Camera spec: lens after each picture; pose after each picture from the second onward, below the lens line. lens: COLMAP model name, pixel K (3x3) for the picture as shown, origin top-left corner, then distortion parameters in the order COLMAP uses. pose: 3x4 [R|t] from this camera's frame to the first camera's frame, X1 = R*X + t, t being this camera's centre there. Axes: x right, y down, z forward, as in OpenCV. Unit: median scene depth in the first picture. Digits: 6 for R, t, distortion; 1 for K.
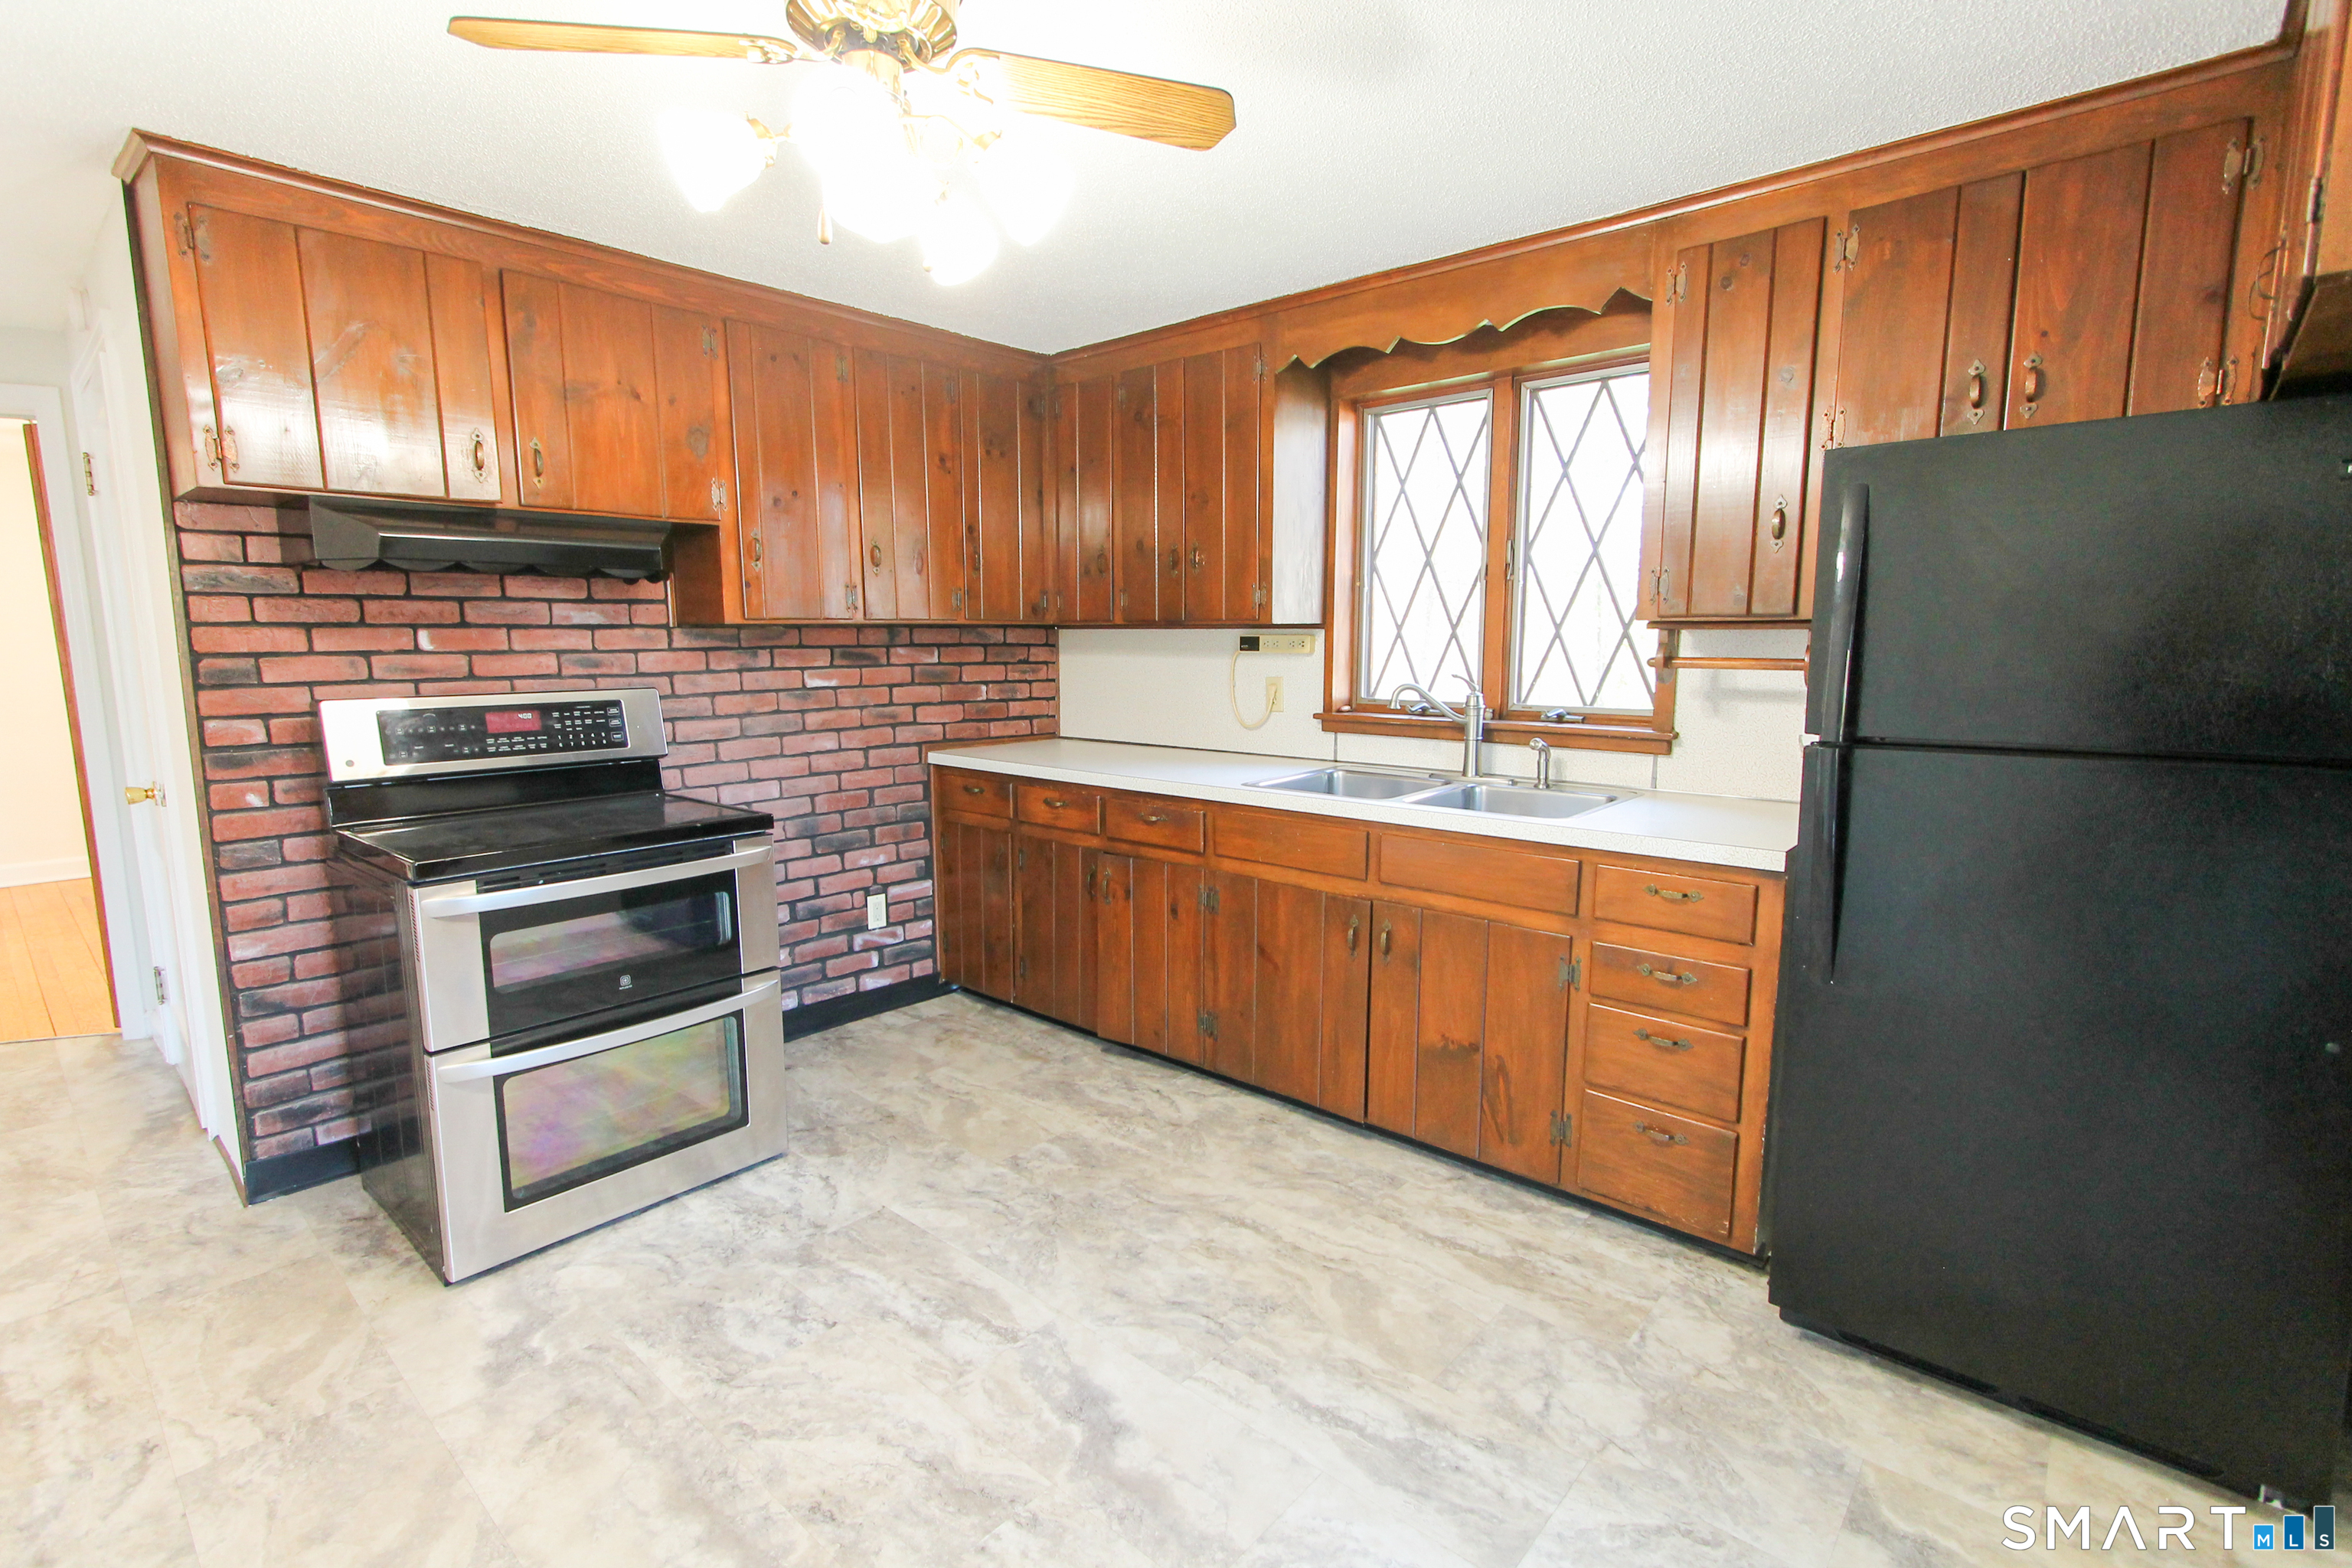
lens RADIAL K [[1094.8, 0, 1171.6], [0, 1094.8, 786.8], [0, 0, 1]] dist [-0.023475, 0.000151]
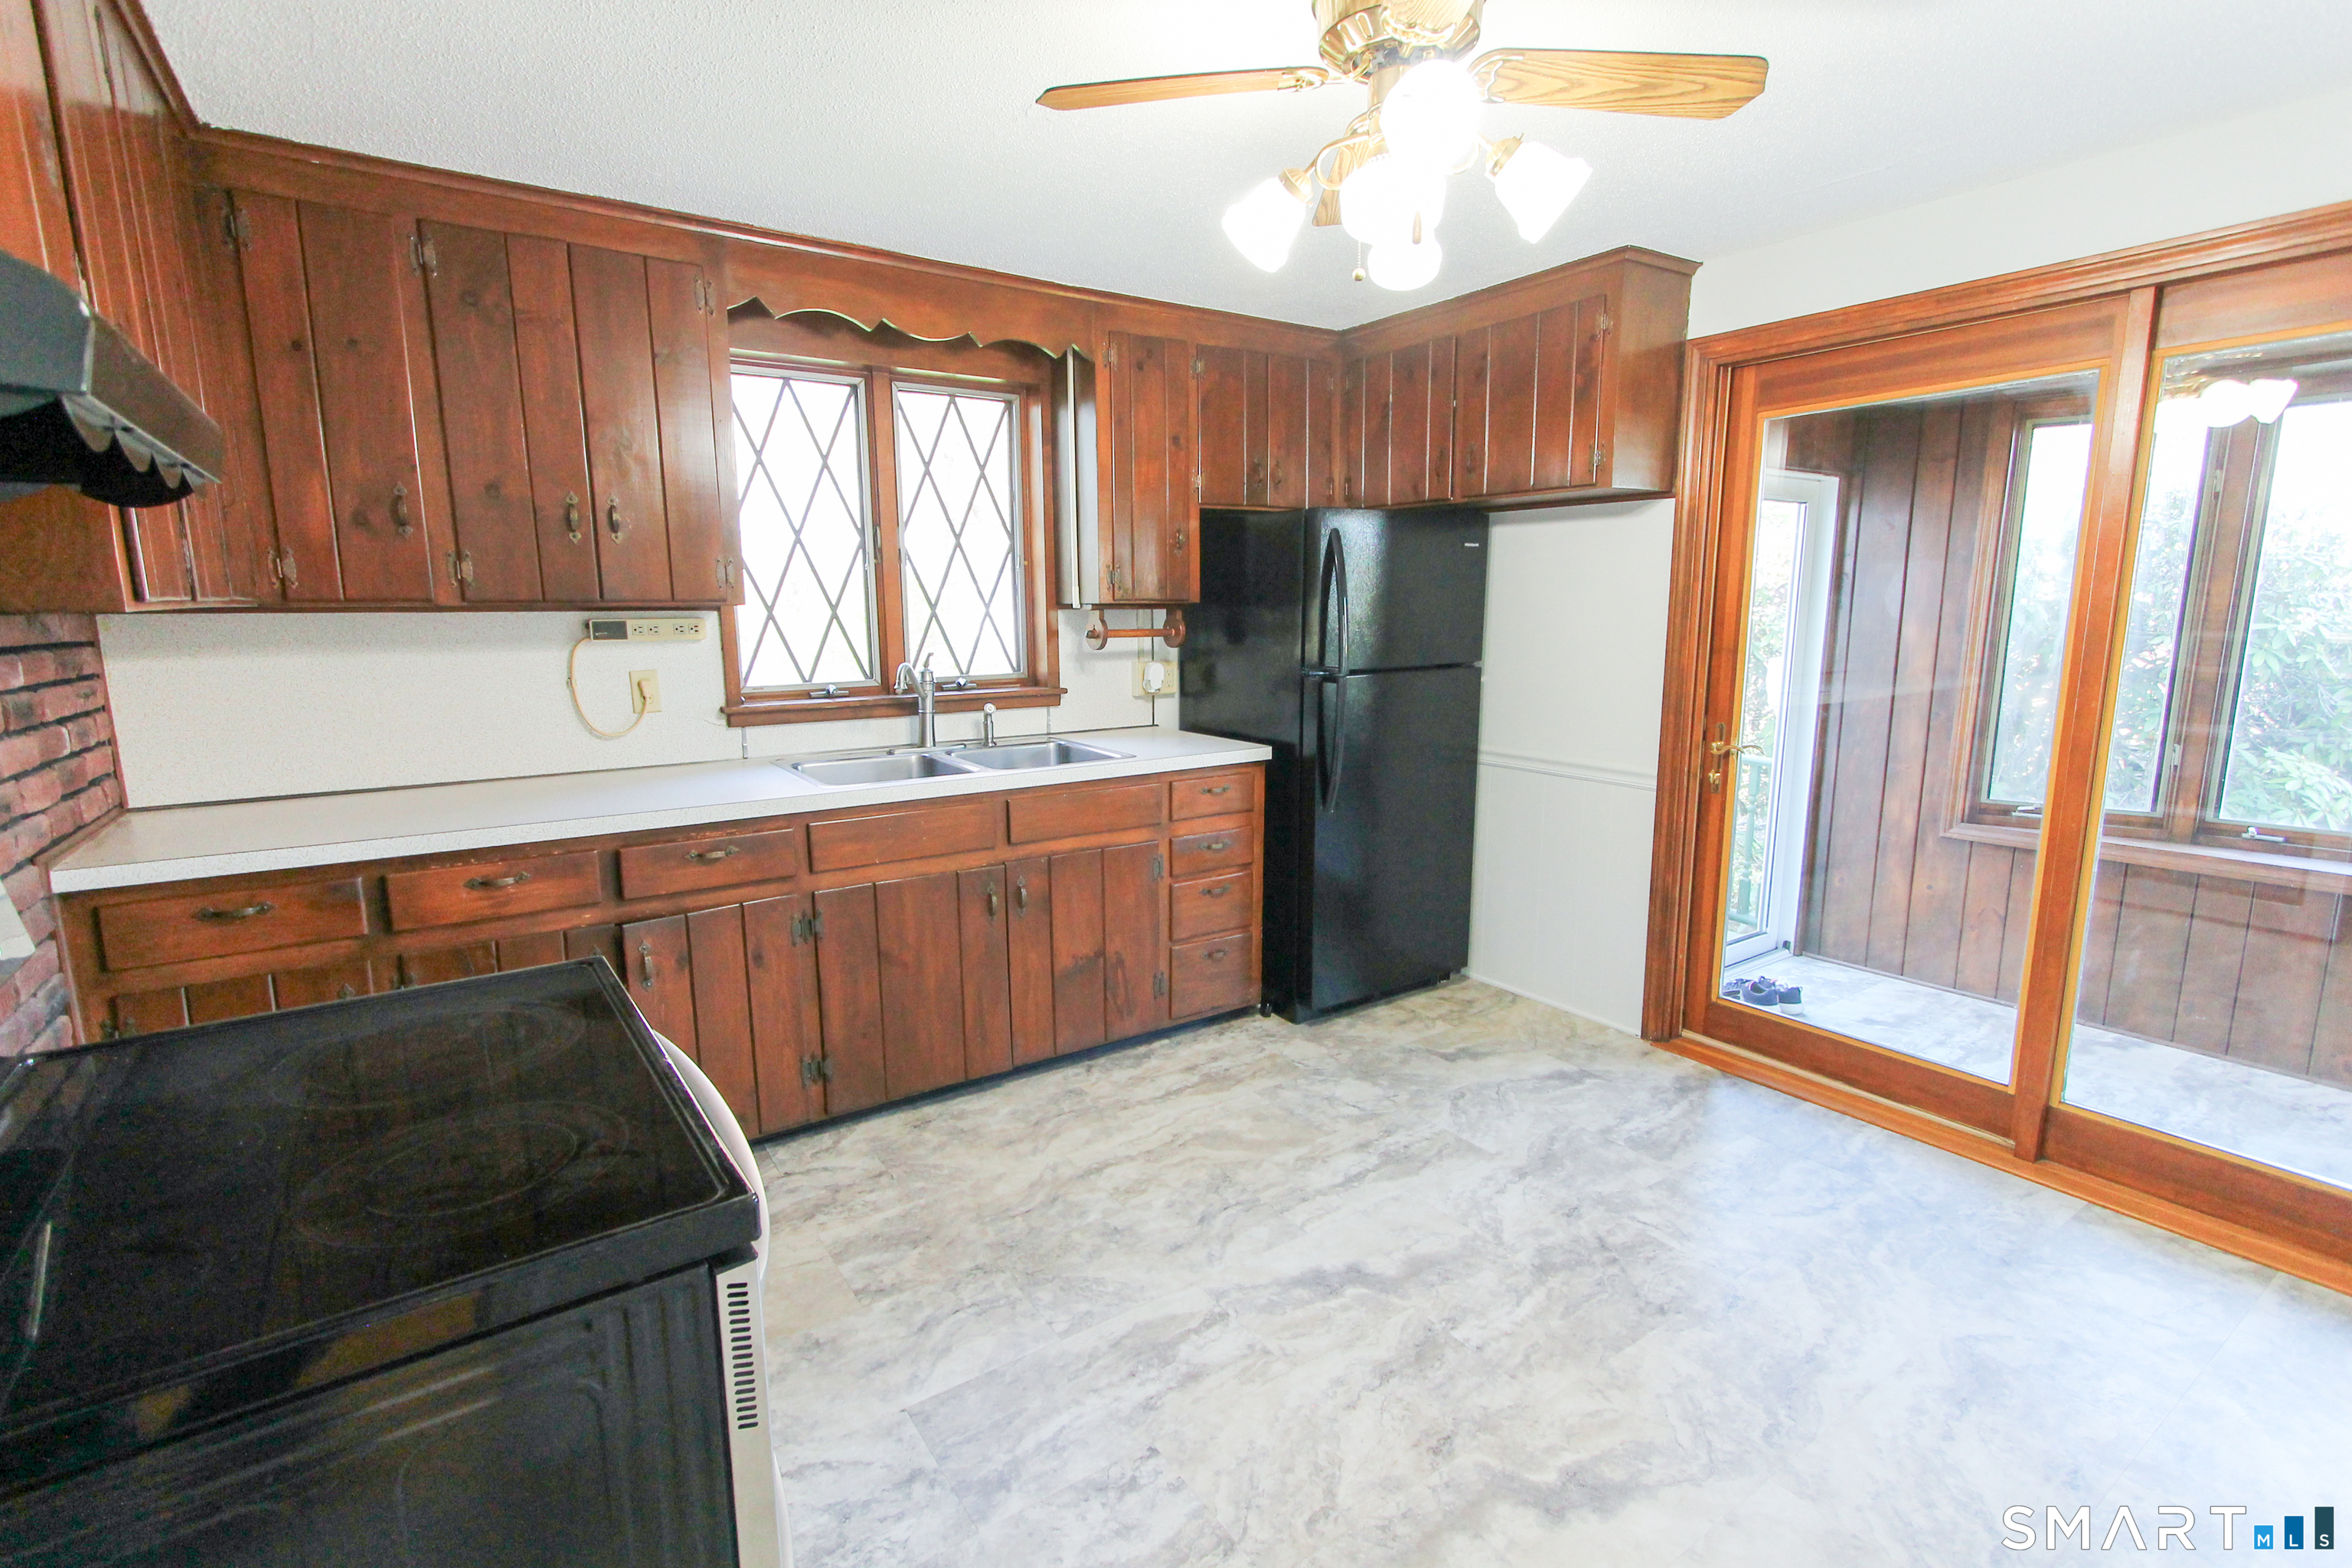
lens RADIAL K [[1094.8, 0, 1171.6], [0, 1094.8, 786.8], [0, 0, 1]] dist [-0.023475, 0.000151]
pose [[0.223008, -0.160900, 0.961446, -0.839238], [0.135768, 0.981798, 0.132815, -0.095299], [-0.965316, 0.100915, 0.240793, 0.597411]]
